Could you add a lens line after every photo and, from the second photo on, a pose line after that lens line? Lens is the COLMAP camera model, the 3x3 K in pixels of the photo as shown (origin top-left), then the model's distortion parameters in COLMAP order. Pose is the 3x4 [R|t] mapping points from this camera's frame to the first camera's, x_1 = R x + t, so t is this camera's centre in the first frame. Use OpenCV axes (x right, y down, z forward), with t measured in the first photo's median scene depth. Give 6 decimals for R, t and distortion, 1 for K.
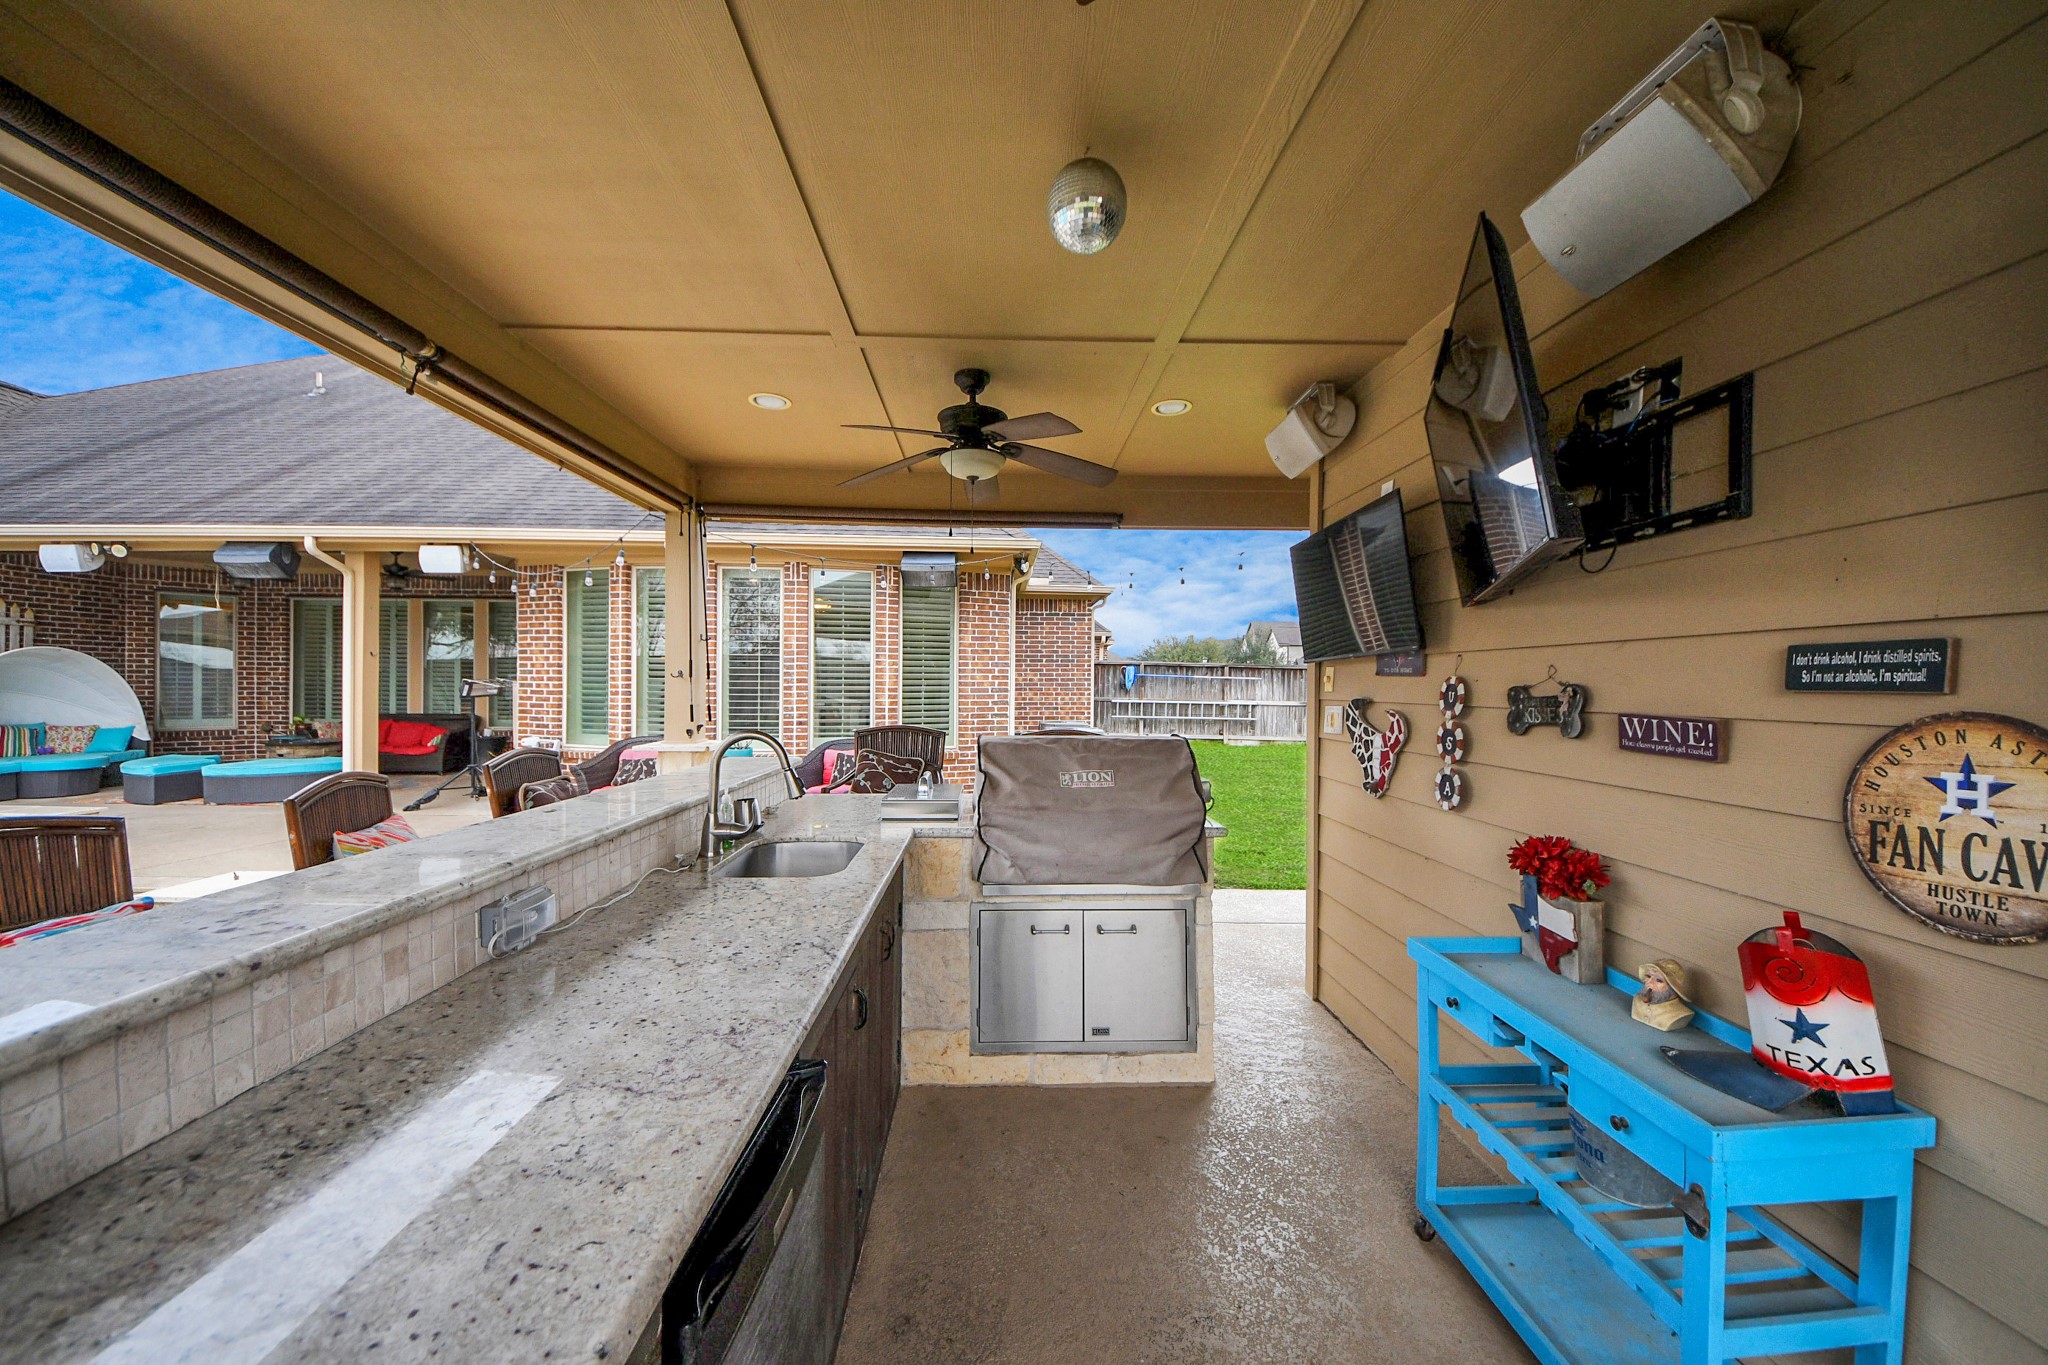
lens RADIAL K [[730.6, 0, 1025.2], [0, 730.6, 688.7], [0, 0, 1]] dist [0.000019, -0.007522]
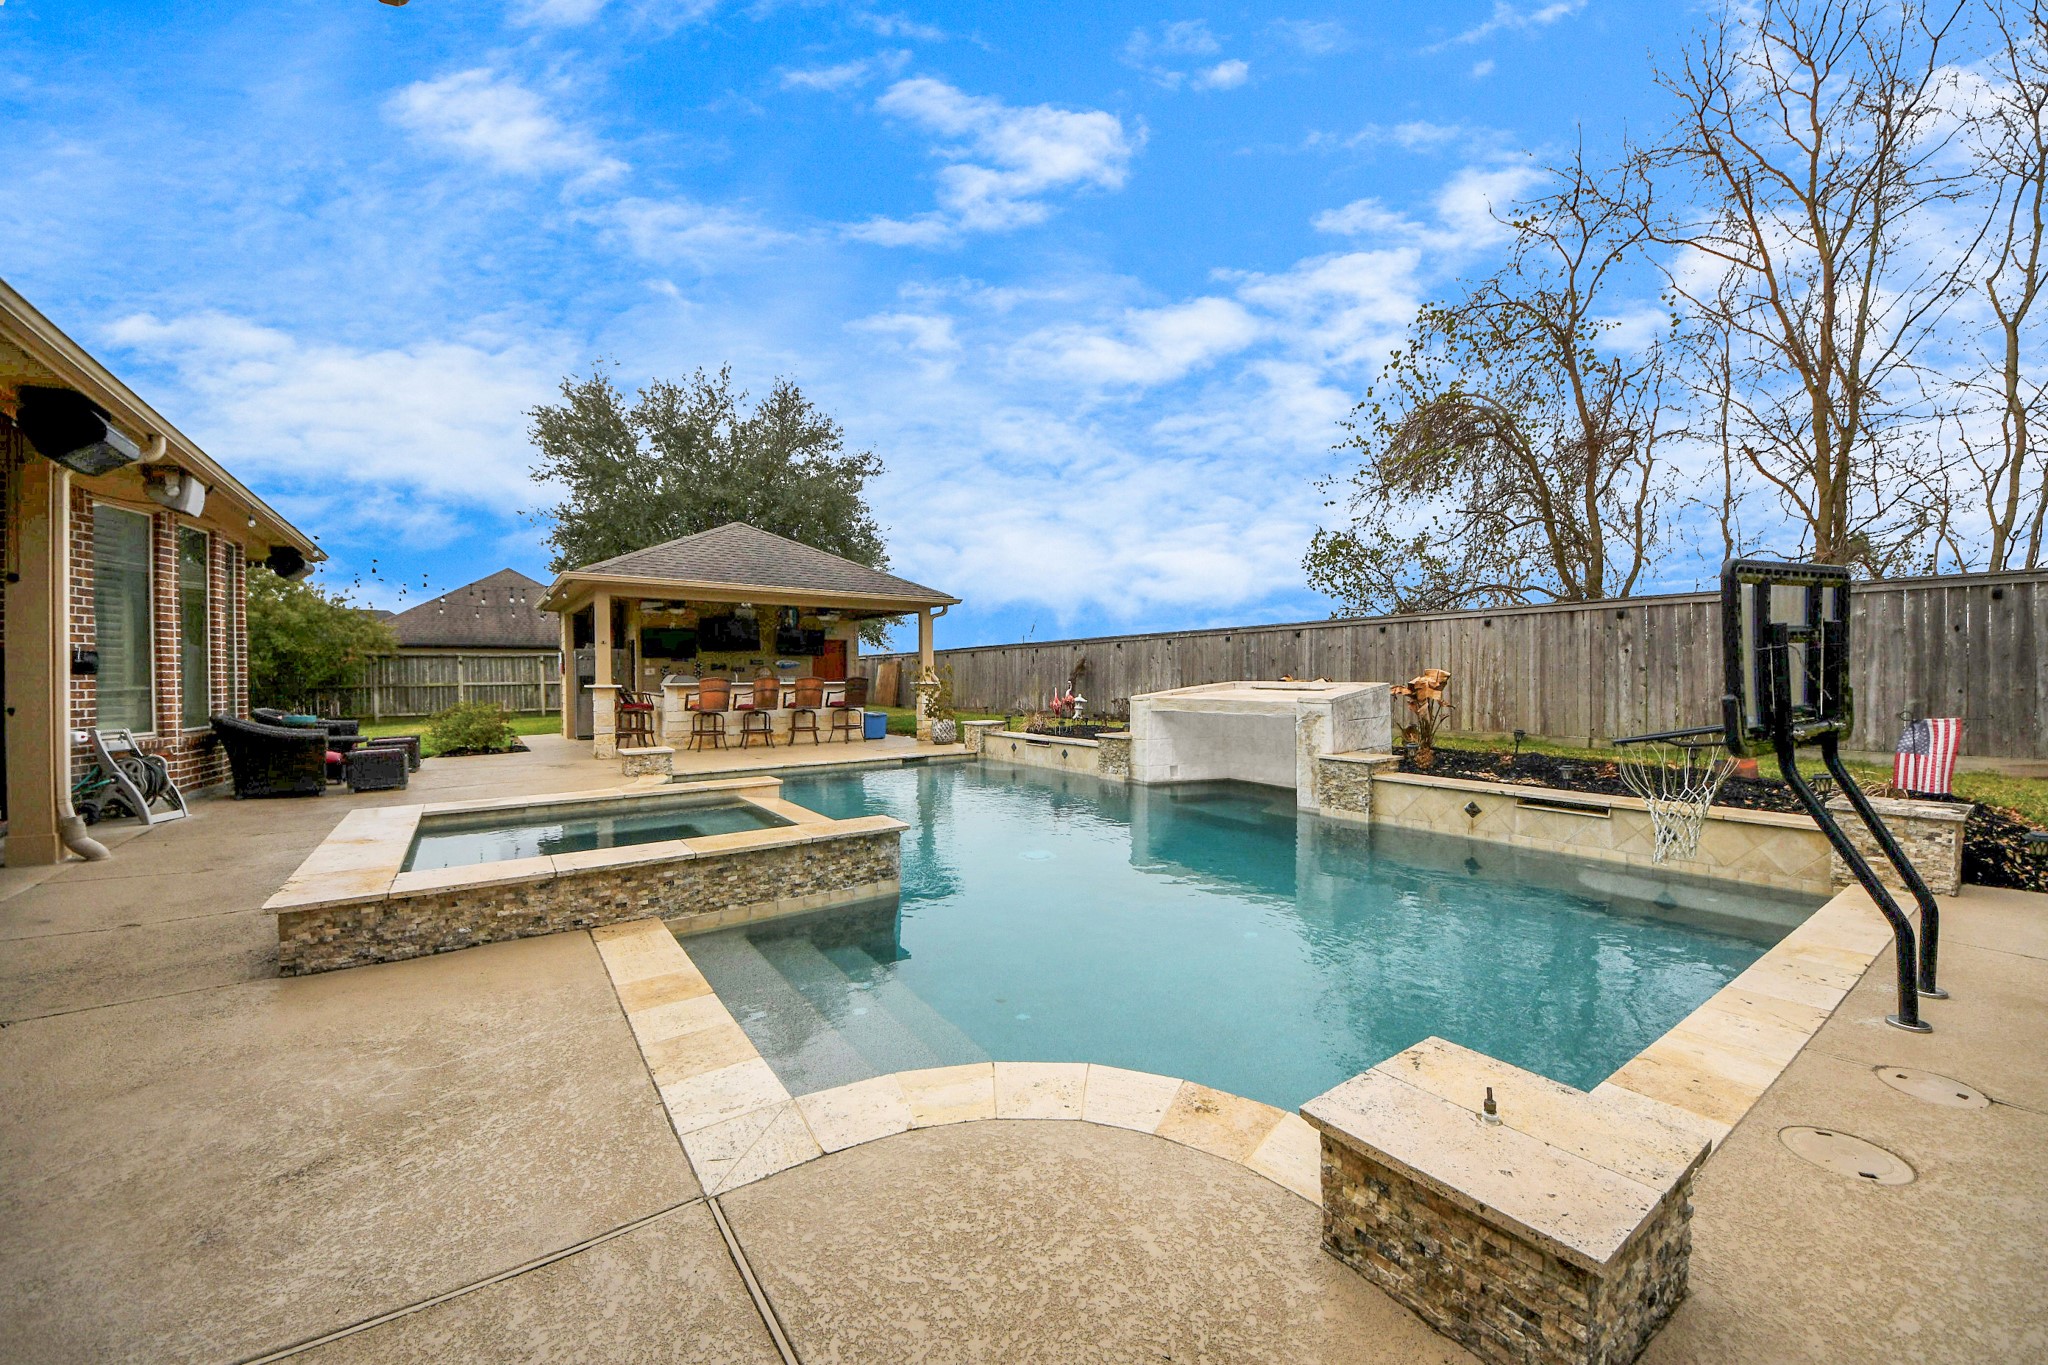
lens RADIAL K [[781.5, 0, 1024.0], [0, 781.5, 682.5], [0, 0, 1]] dist [0.050454, -0.032852]
pose [[-0.547647, -0.014864, 0.836577, -1.784009], [0.002289, 0.999812, 0.019262, 0.008563], [-0.836706, 0.012464, -0.547510, 0.649539]]
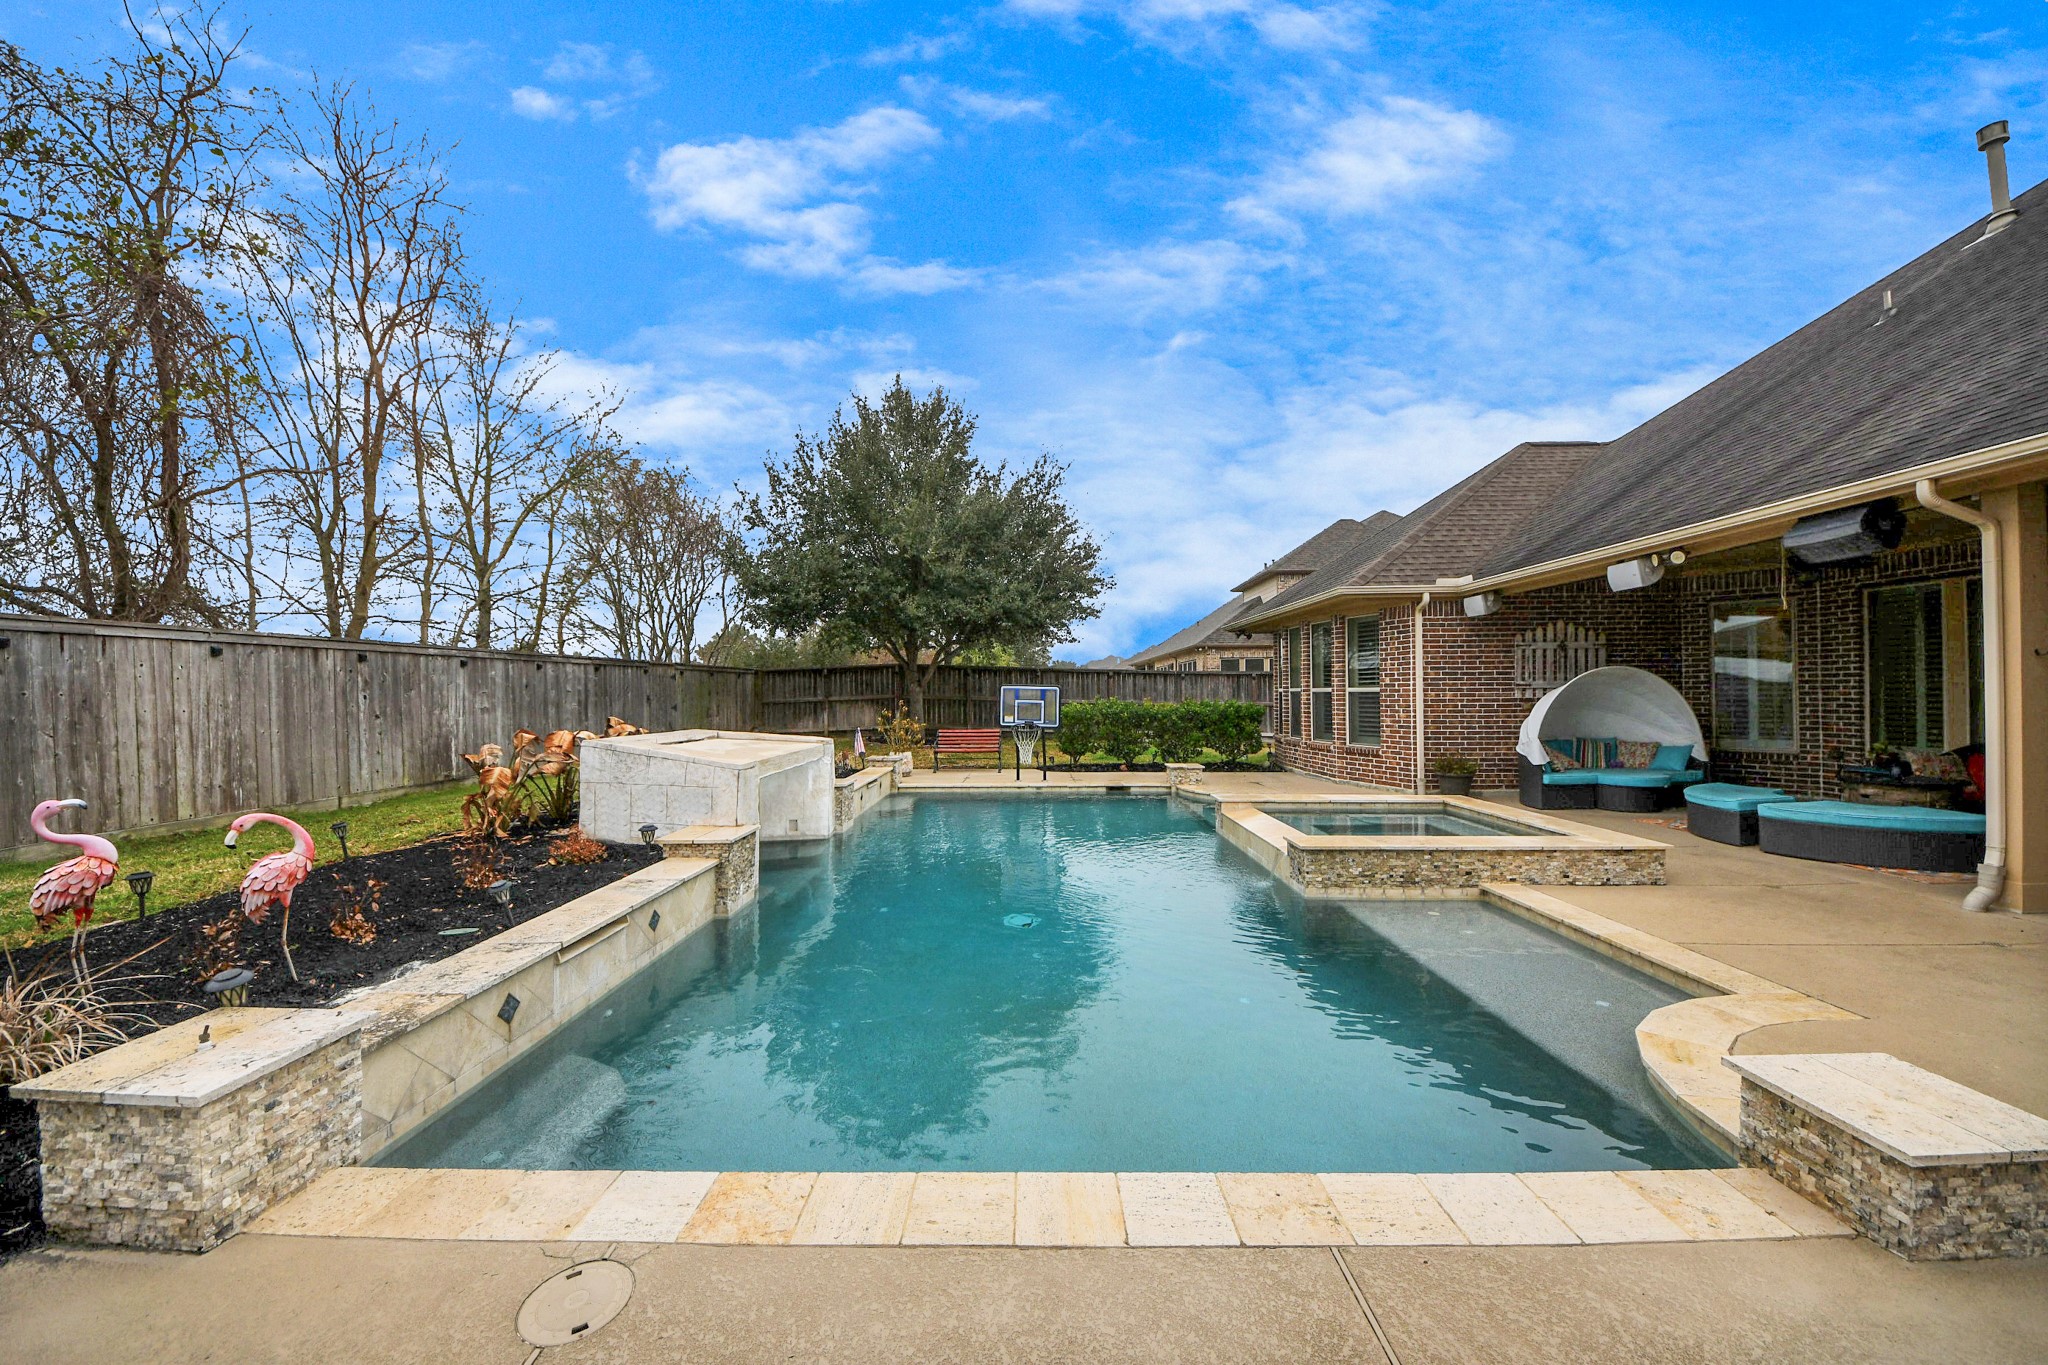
lens RADIAL K [[730.6, 0, 1025.2], [0, 730.6, 688.7], [0, 0, 1]] dist [0.000019, -0.007522]
pose [[-0.057066, -0.016842, -0.998228, -0.253497], [0.000920, 0.999856, -0.016922, -0.008628], [0.998370, -0.001884, -0.057042, 0.189751]]
